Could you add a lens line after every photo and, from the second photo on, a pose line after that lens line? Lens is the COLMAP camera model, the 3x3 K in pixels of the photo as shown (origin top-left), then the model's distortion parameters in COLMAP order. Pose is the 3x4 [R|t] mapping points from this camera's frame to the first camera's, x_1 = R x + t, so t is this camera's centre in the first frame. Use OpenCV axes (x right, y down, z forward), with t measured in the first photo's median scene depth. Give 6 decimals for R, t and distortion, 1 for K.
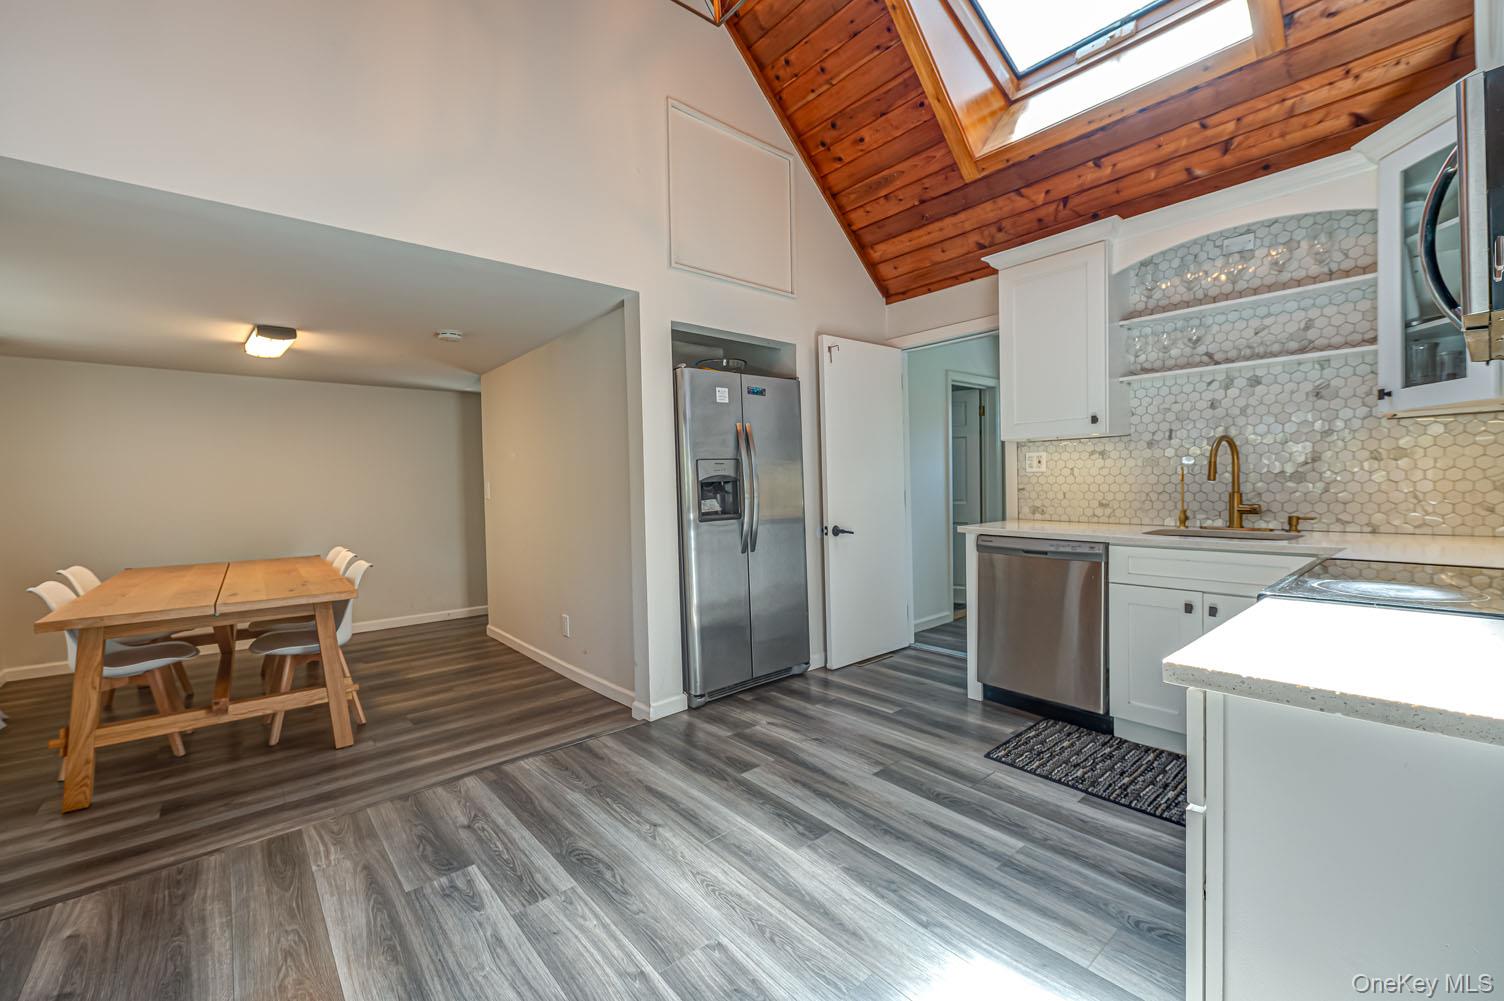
lens RADIAL K [[623.8, 0, 757.3], [0, 623.8, 500.2], [0, 0, 1]] dist [0.004293, 0.000141]
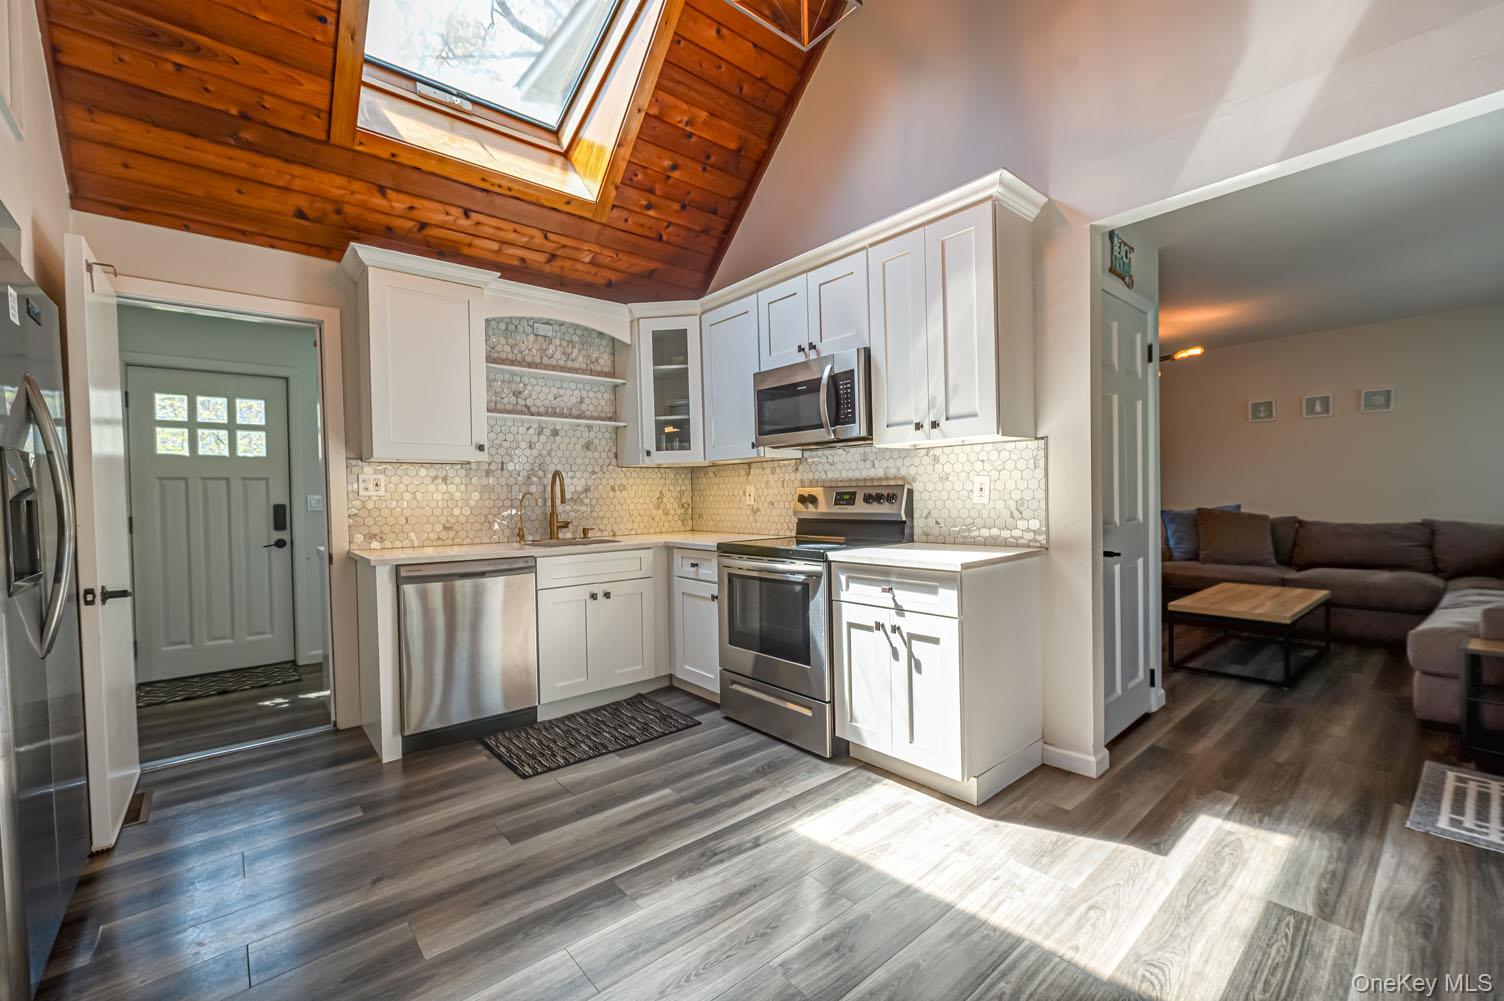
lens RADIAL K [[623.8, 0, 755.7], [0, 623.8, 501.6], [0, 0, 1]] dist [0.004293, 0.000141]
pose [[-0.002840, 0.009747, 0.999948, -0.579021], [0.044080, 0.998982, -0.009612, -0.004424], [-0.999024, 0.044050, -0.003267, 0.558865]]
